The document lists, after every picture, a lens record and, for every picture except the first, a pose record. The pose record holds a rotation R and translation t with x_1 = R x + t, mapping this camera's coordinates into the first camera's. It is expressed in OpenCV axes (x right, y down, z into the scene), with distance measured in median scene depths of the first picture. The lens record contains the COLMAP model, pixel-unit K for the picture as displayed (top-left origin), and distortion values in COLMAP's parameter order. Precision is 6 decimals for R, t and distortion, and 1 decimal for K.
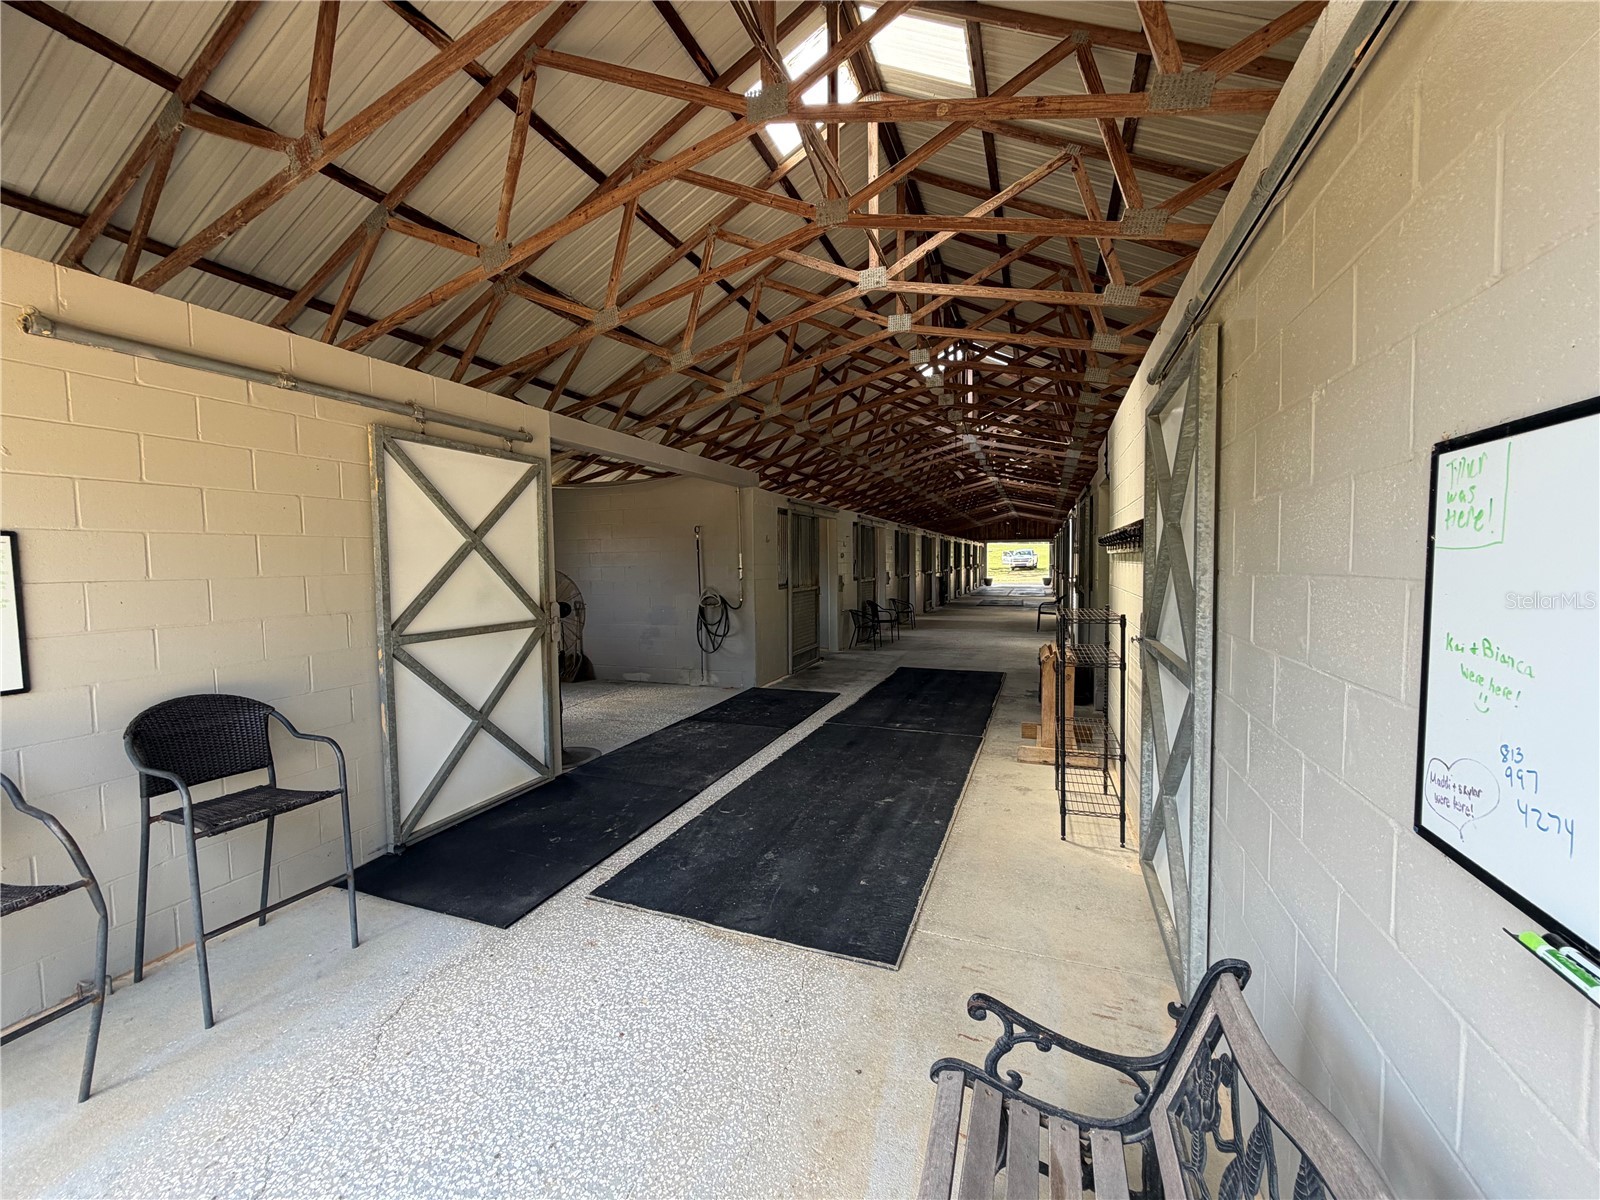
lens RADIAL K [[644.8, 0, 797.0], [0, 644.8, 600.1], [0, 0, 1]] dist [-0.001505, 0.000168]
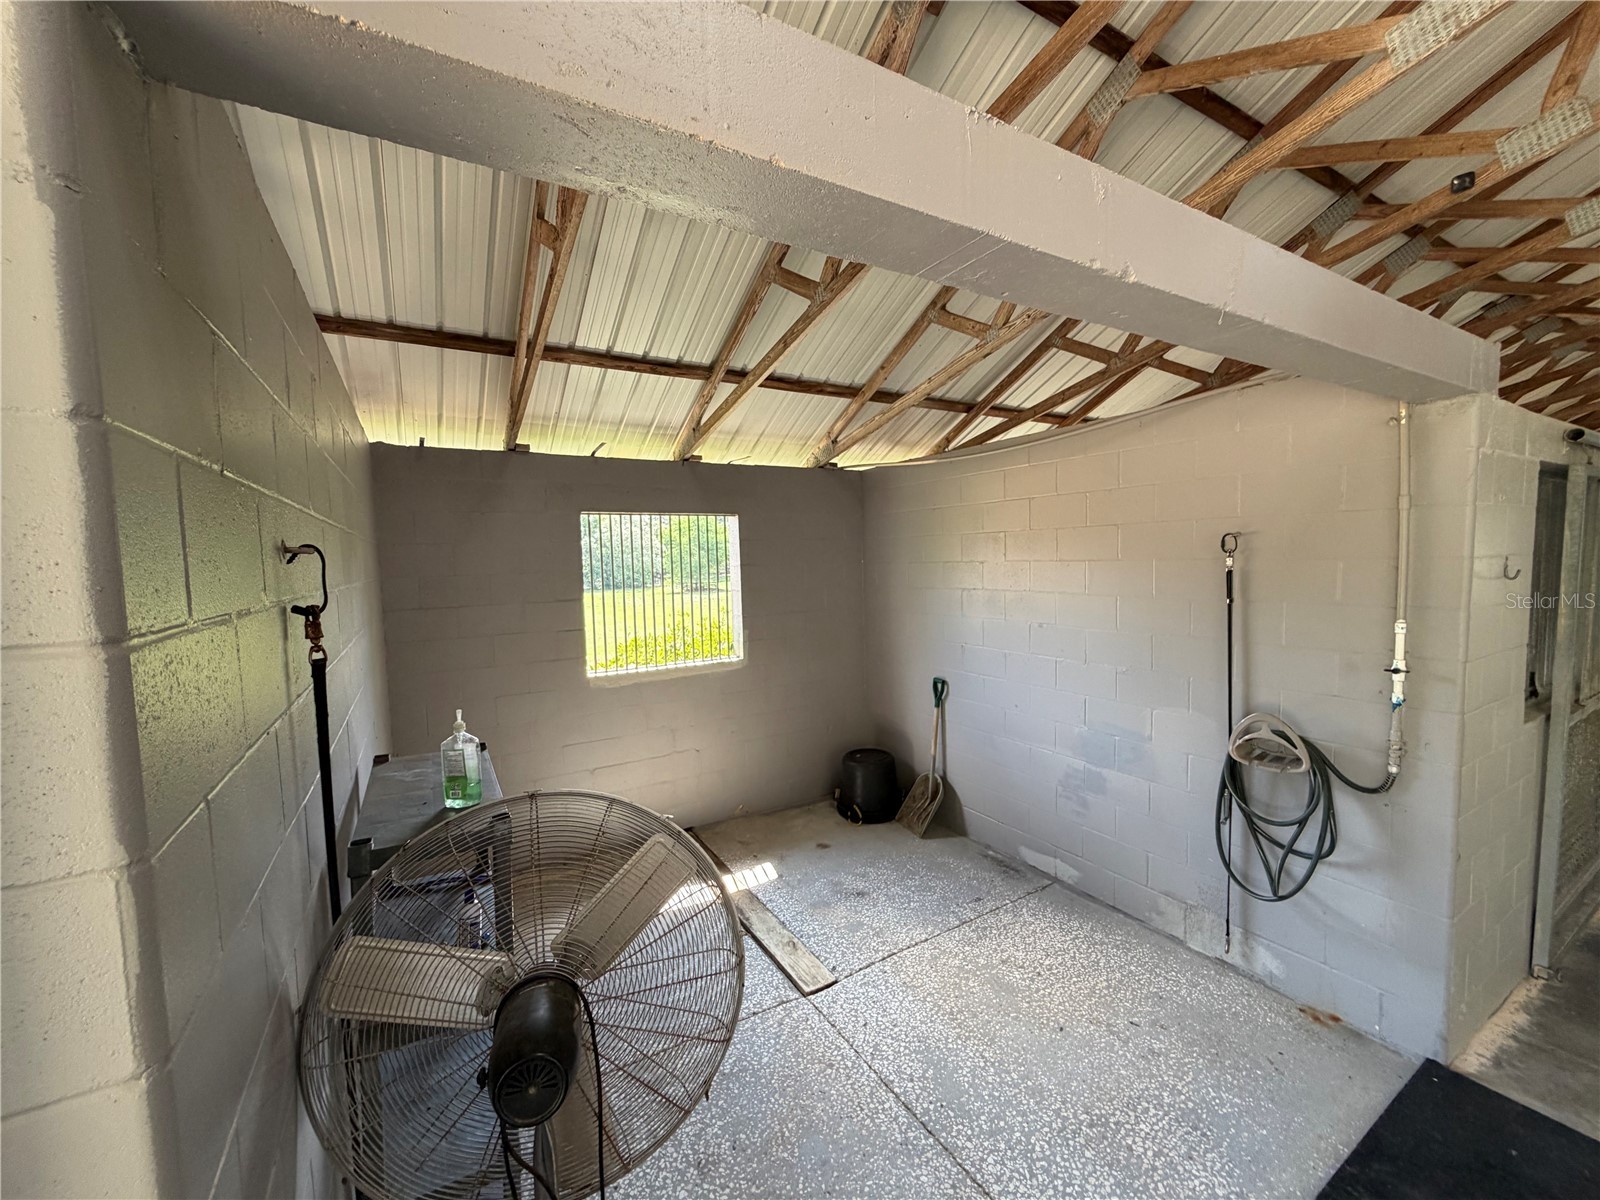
lens RADIAL K [[644.8, 0, 791.7], [0, 644.8, 601.0], [0, 0, 1]] dist [-0.001505, 0.000168]
pose [[0.777360, 0.037783, -0.627920, -0.117896], [-0.024525, 0.999256, 0.029766, -0.081458], [0.628577, -0.007739, 0.777709, 0.569417]]
